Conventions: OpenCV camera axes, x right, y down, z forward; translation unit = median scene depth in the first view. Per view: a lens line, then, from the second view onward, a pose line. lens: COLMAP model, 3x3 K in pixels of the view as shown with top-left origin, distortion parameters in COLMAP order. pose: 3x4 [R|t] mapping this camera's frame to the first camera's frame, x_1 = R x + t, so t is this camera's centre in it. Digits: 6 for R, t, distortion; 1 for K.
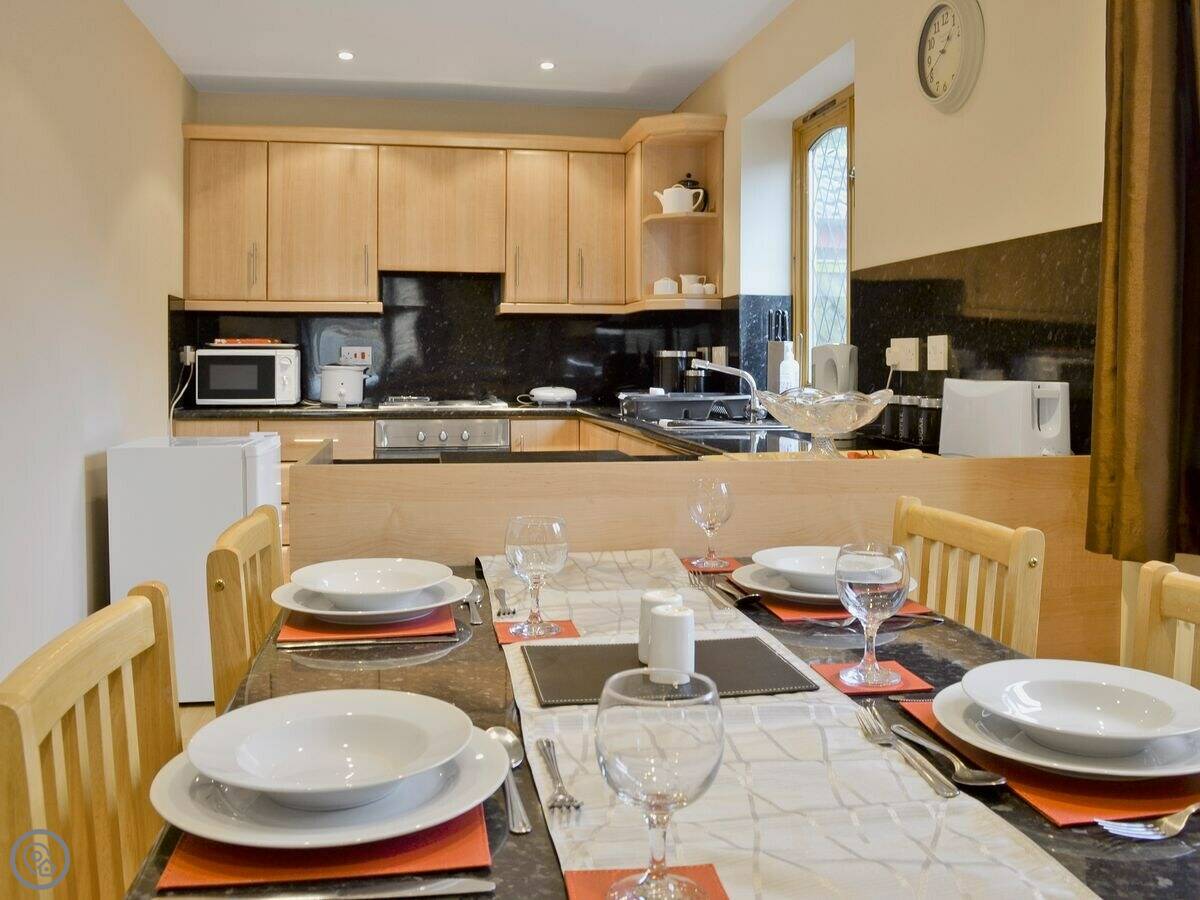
lens RADIAL K [[1104.5, 0, 607.0], [0, 1104.5, 439.7], [0, 0, 1]] dist [-0.100282, 0.053194]
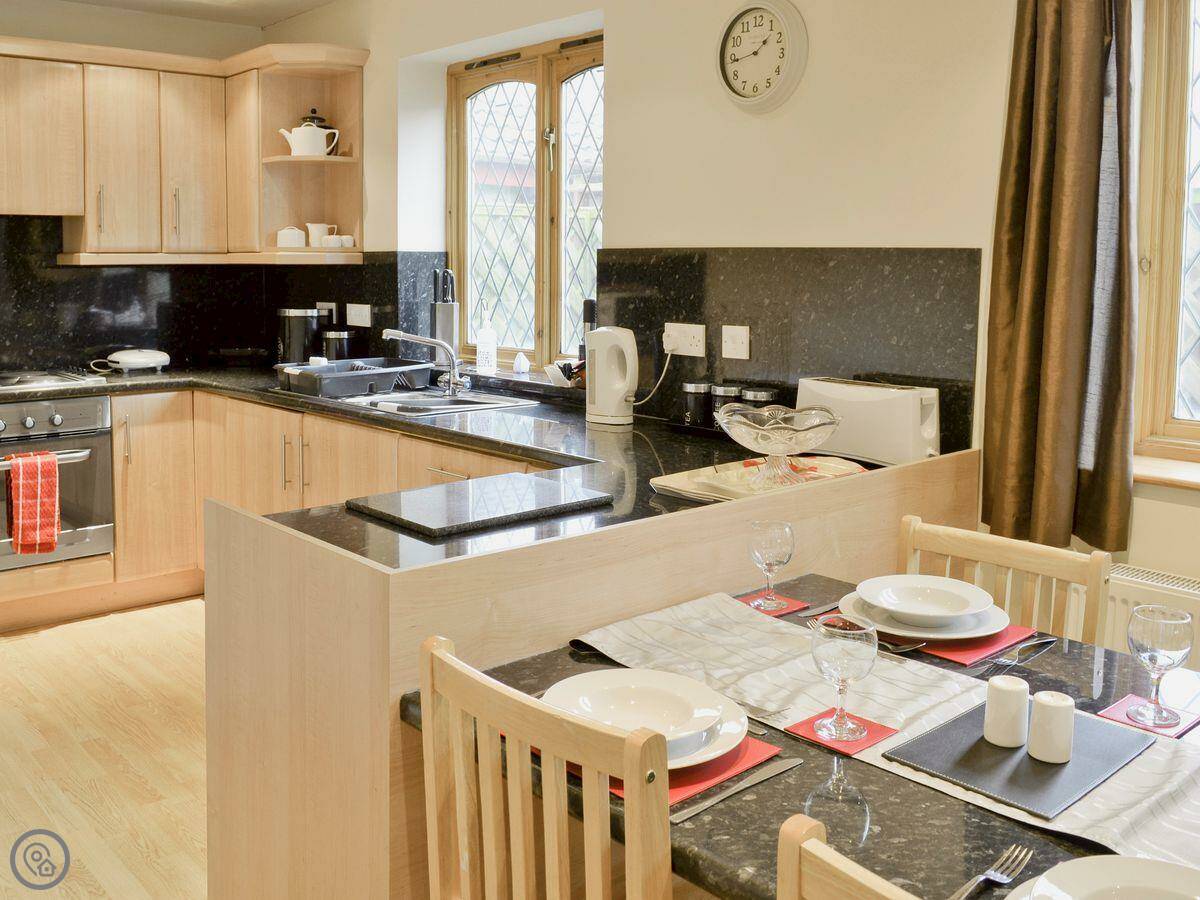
lens RADIAL K [[1143.2, 0, 599.3], [0, 1143.2, 447.2], [0, 0, 1]] dist [-0.047303, 0.000000]
pose [[0.845857, -0.091994, 0.525417, -0.241151], [0.038242, 0.992940, 0.112288, -0.065356], [-0.532037, -0.074886, 0.843403, 0.079979]]
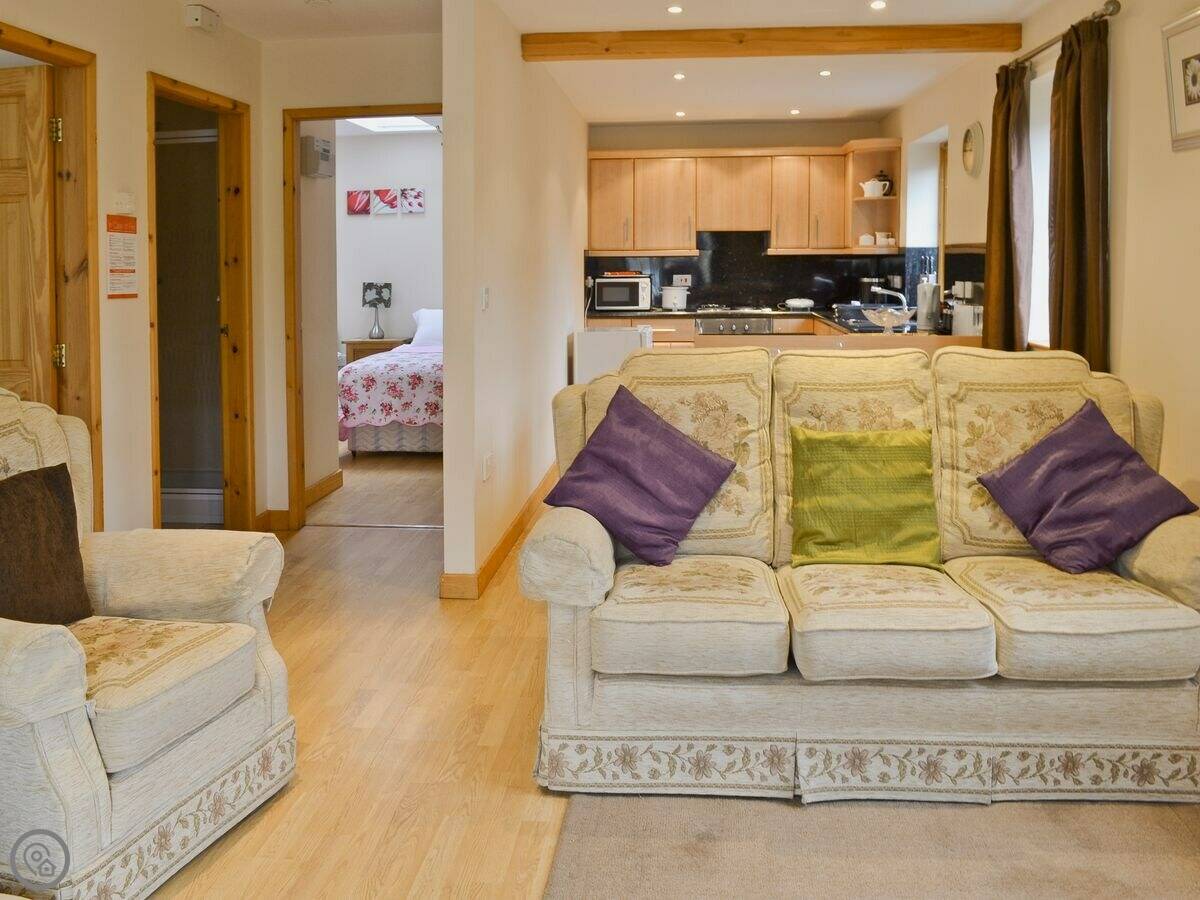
lens RADIAL K [[1104.5, 0, 599.9], [0, 1104.5, 439.1], [0, 0, 1]] dist [-0.100282, 0.053194]
pose [[0.967524, 0.028632, -0.251154, 0.089873], [-0.005276, 0.995635, 0.093180, 0.010139], [0.252726, -0.088828, 0.963452, -0.747775]]
